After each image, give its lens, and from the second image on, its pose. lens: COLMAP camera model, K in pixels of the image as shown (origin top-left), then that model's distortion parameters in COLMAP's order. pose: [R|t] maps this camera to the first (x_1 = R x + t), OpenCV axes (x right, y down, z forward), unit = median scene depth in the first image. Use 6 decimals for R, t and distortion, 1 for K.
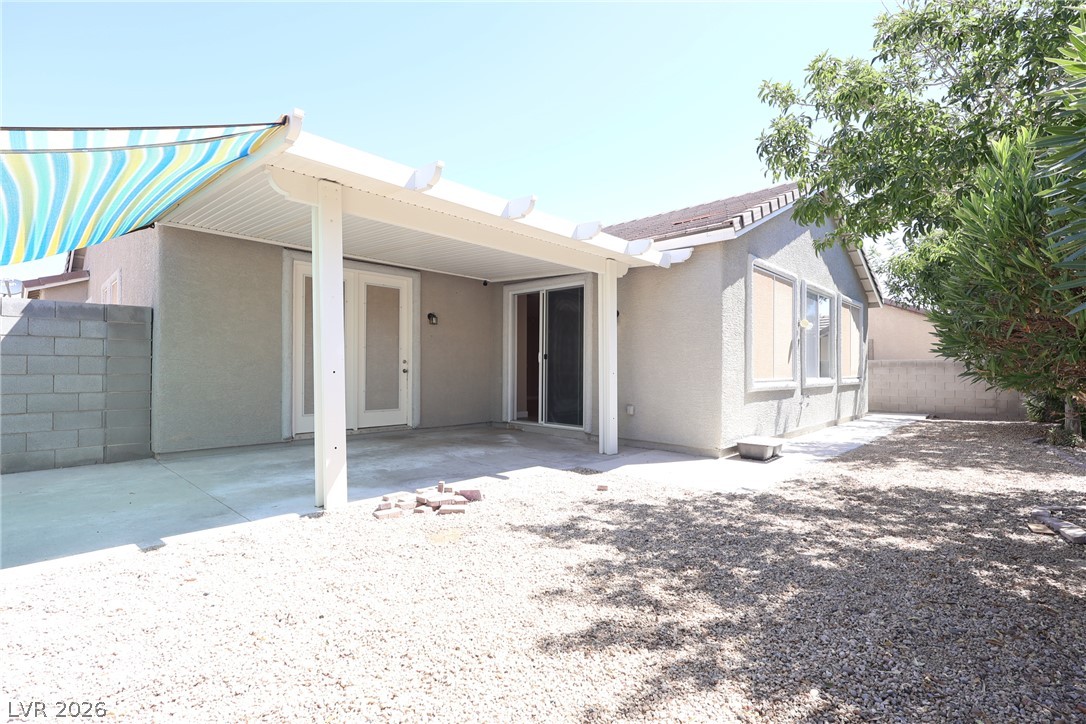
lens RADIAL K [[501.0, 0, 544.3], [0, 501.0, 367.1], [0, 0, 1]] dist [-0.004809, 0.002343]
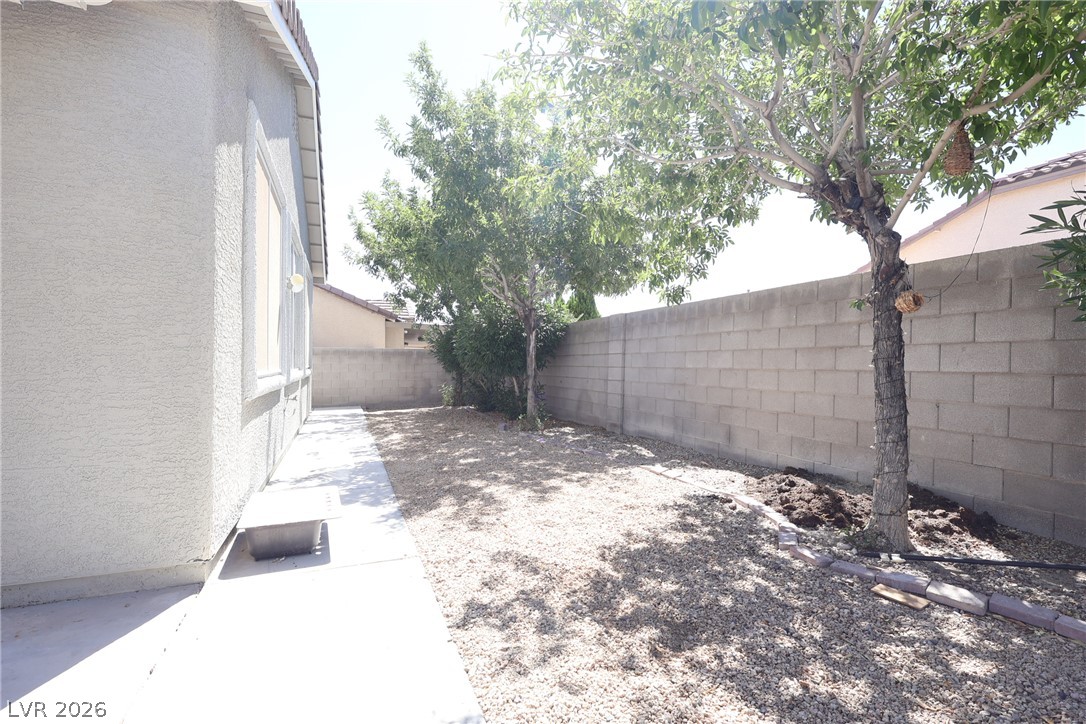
lens RADIAL K [[501.0, 0, 544.4], [0, 501.0, 363.3], [0, 0, 1]] dist [-0.004809, 0.002343]
pose [[0.410565, -0.004296, 0.911821, 0.059698], [-0.005731, 0.999957, 0.007292, 0.005875], [-0.911814, -0.008220, 0.410522, 0.331284]]
